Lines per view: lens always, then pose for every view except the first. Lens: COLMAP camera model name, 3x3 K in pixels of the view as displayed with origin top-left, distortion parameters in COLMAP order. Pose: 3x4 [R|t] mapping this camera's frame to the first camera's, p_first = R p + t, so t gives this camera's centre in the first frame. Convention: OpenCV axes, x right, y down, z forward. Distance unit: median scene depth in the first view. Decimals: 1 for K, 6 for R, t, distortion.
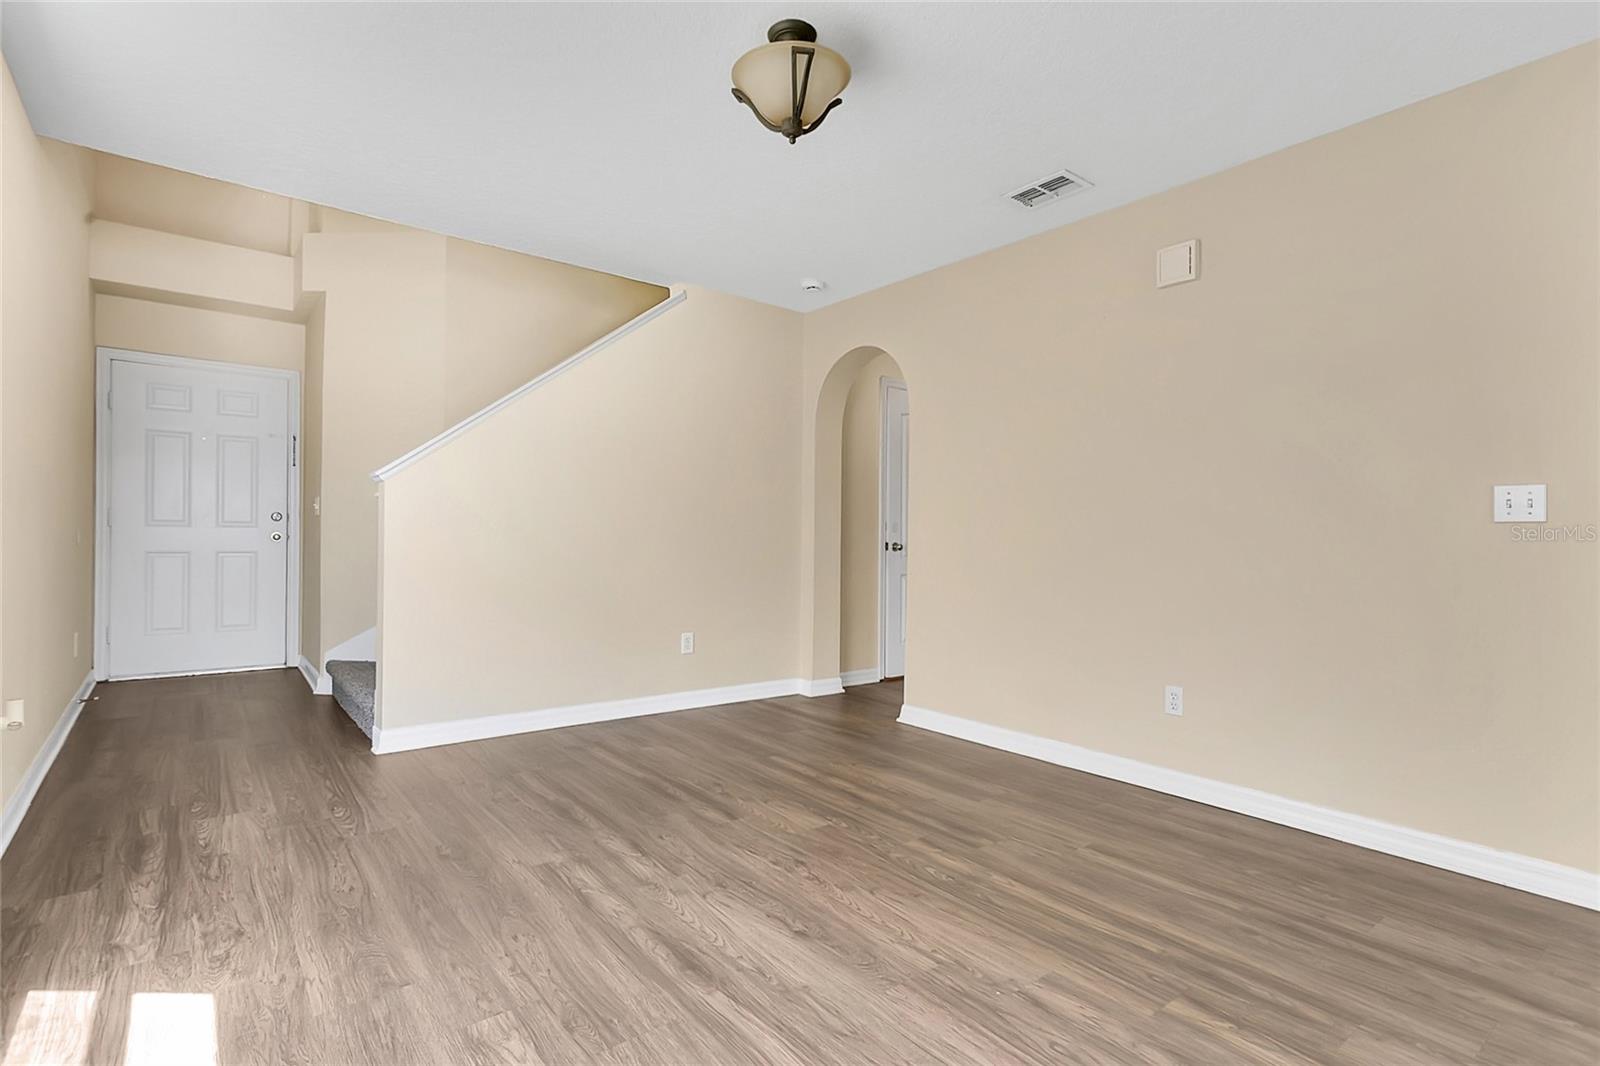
lens RADIAL K [[766.8, 0, 820.1], [0, 766.8, 527.8], [0, 0, 1]] dist [0.000087, 0.000061]
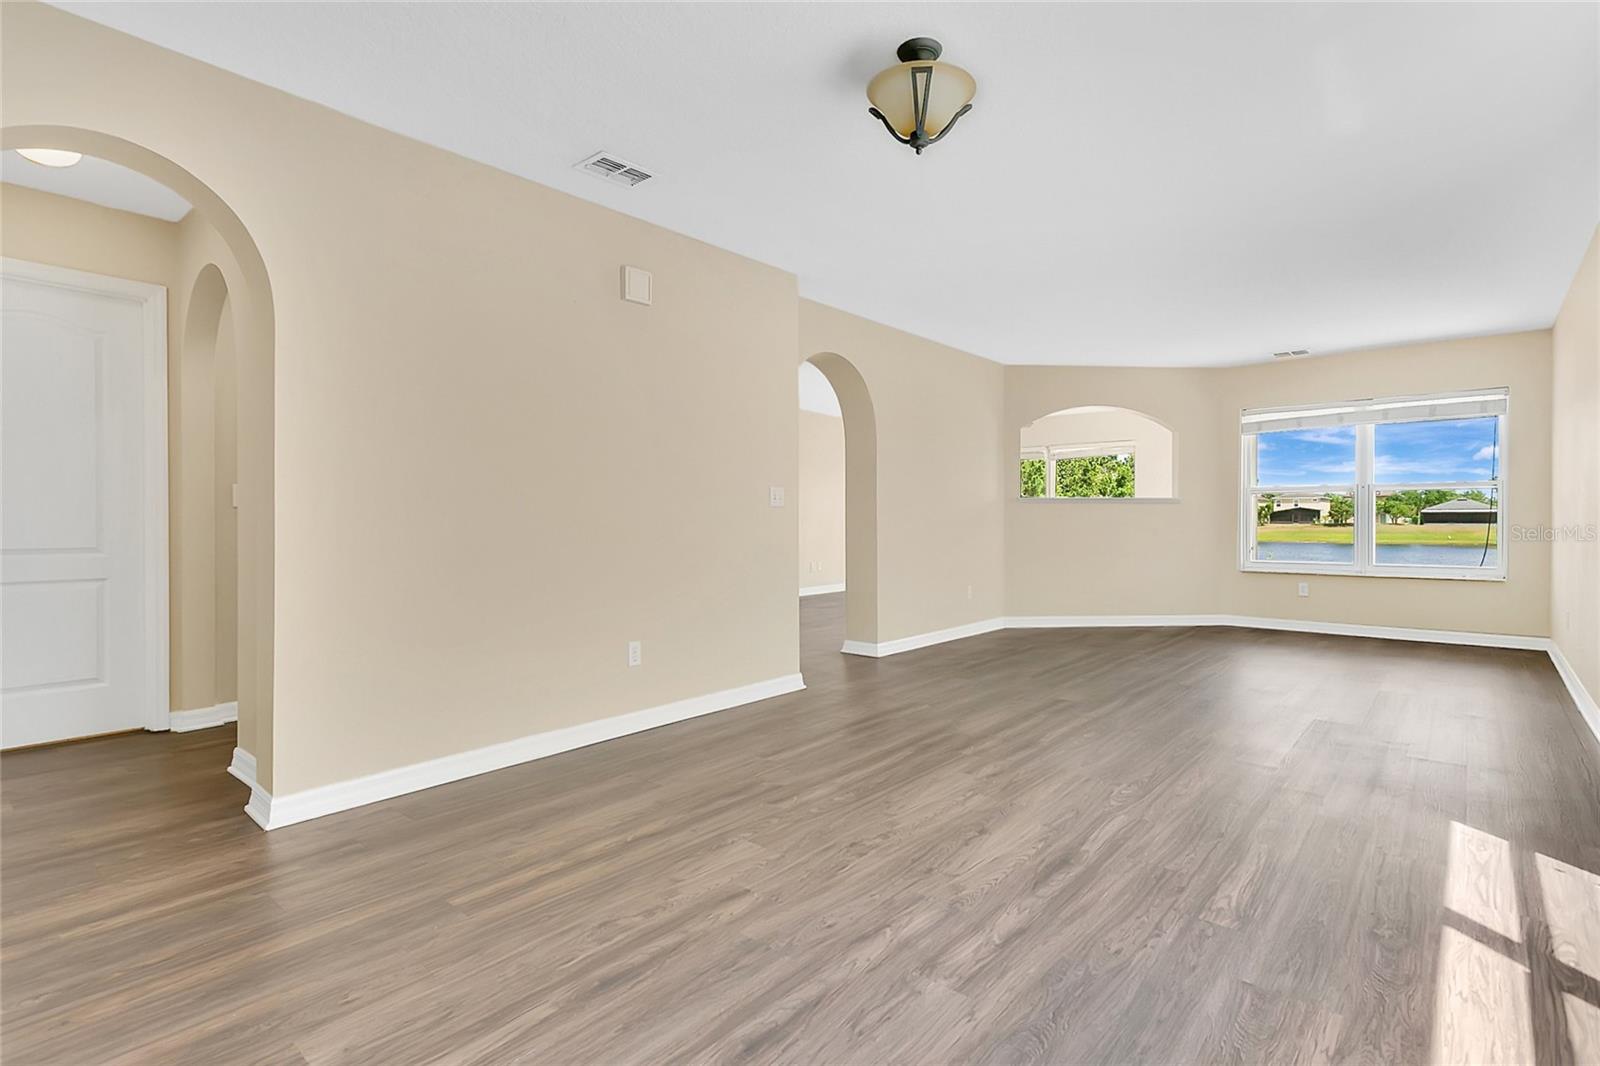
lens RADIAL K [[791.1, 0, 801.4], [0, 791.1, 527.1], [0, 0, 1]] dist [-0.001277, 0.000257]
pose [[-0.181501, -0.022180, 0.983141, -1.069524], [-0.007099, 0.999749, 0.021244, 0.001929], [-0.983365, -0.003123, -0.181613, 1.319175]]
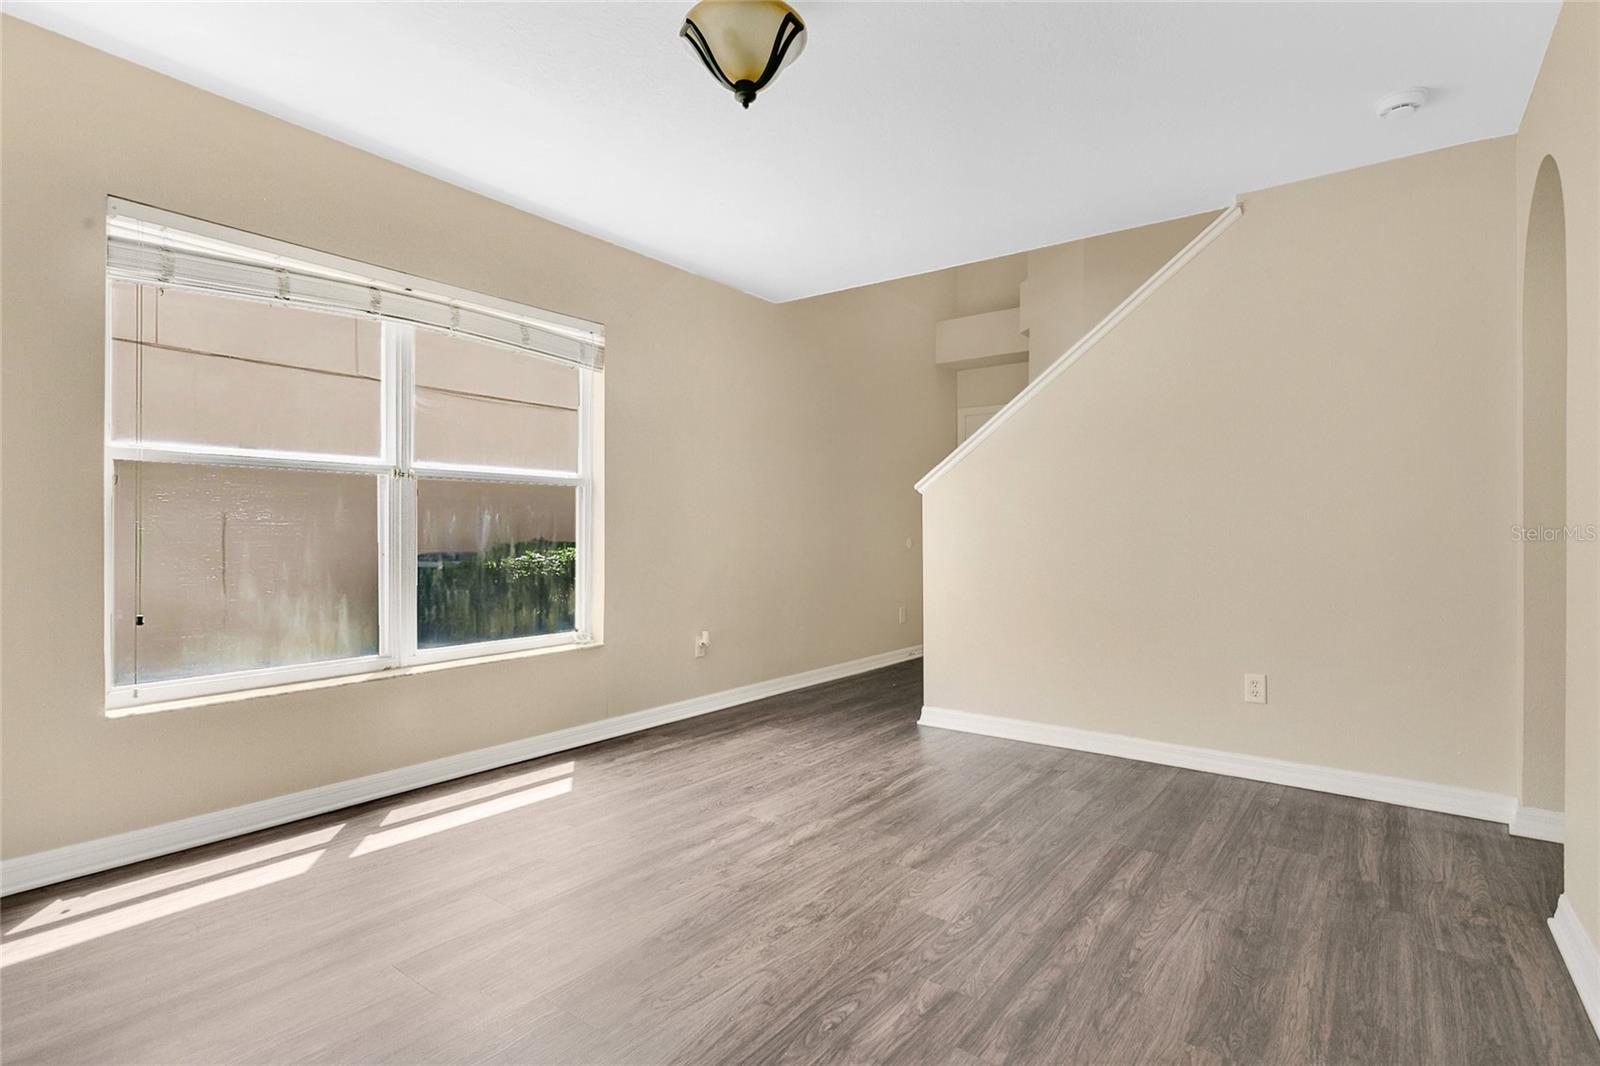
lens RADIAL K [[799.8, 0, 810.1], [0, 799.8, 529.9], [0, 0, 1]] dist [-0.002408, 0.000151]
pose [[0.250021, -0.015286, -0.968120, 0.879151], [0.008974, 0.999869, -0.013470, 0.018251], [0.968199, -0.005320, 0.250125, 0.809261]]
